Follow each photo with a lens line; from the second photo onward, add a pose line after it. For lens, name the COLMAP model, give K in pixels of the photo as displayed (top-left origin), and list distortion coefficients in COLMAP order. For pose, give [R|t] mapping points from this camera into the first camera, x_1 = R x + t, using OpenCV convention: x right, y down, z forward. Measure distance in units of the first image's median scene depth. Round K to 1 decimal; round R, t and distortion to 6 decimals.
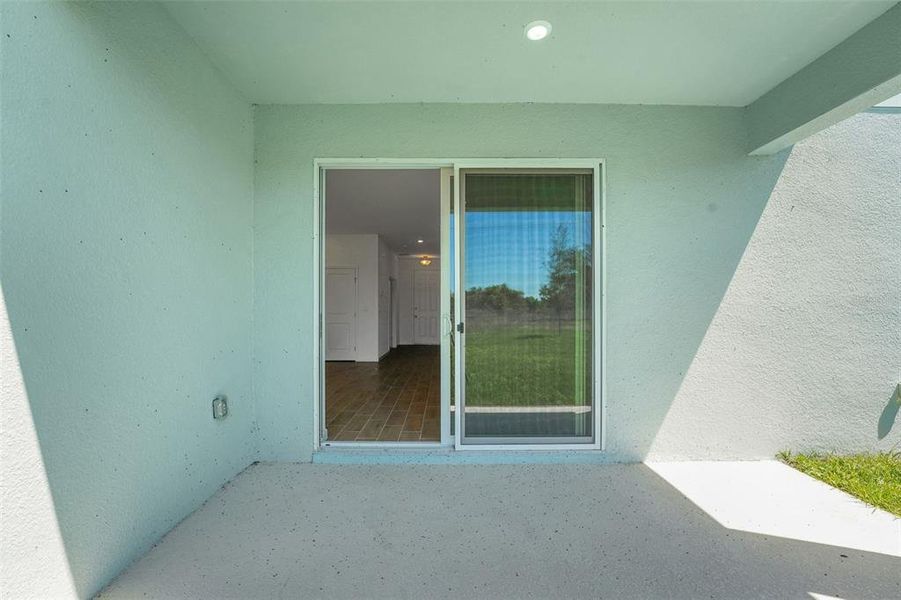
lens RADIAL K [[375.4, 0, 450.5], [0, 375.4, 300.0], [0, 0, 1]] dist [0.000495, 0.000075]
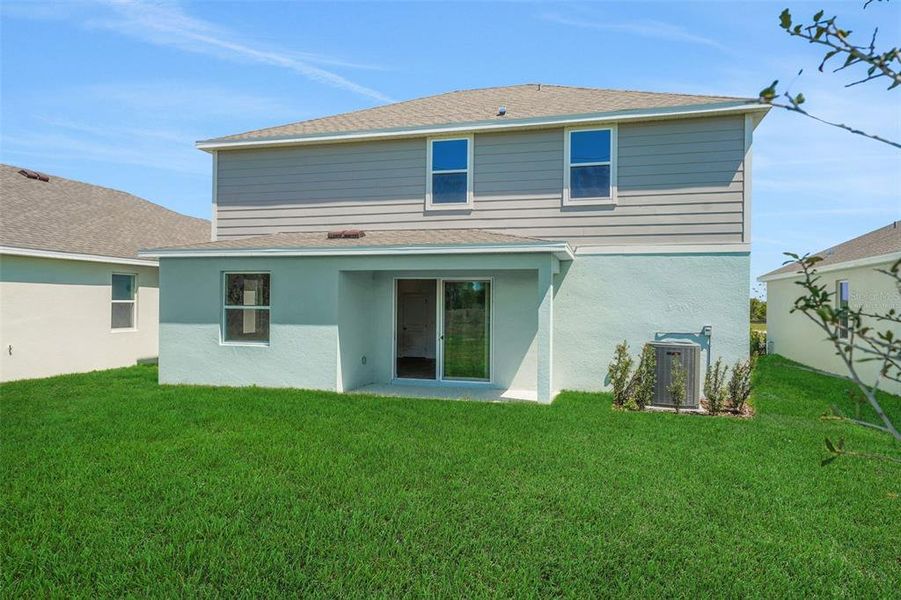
lens RADIAL K [[504.4, 0, 449.8], [0, 504.4, 293.8], [0, 0, 1]] dist [0.003481, 0.000373]
pose [[0.971532, 0.006720, -0.236811, 0.949335], [-0.007894, 0.999961, -0.004009, -0.232213], [0.236775, 0.005764, 0.971547, -2.582645]]
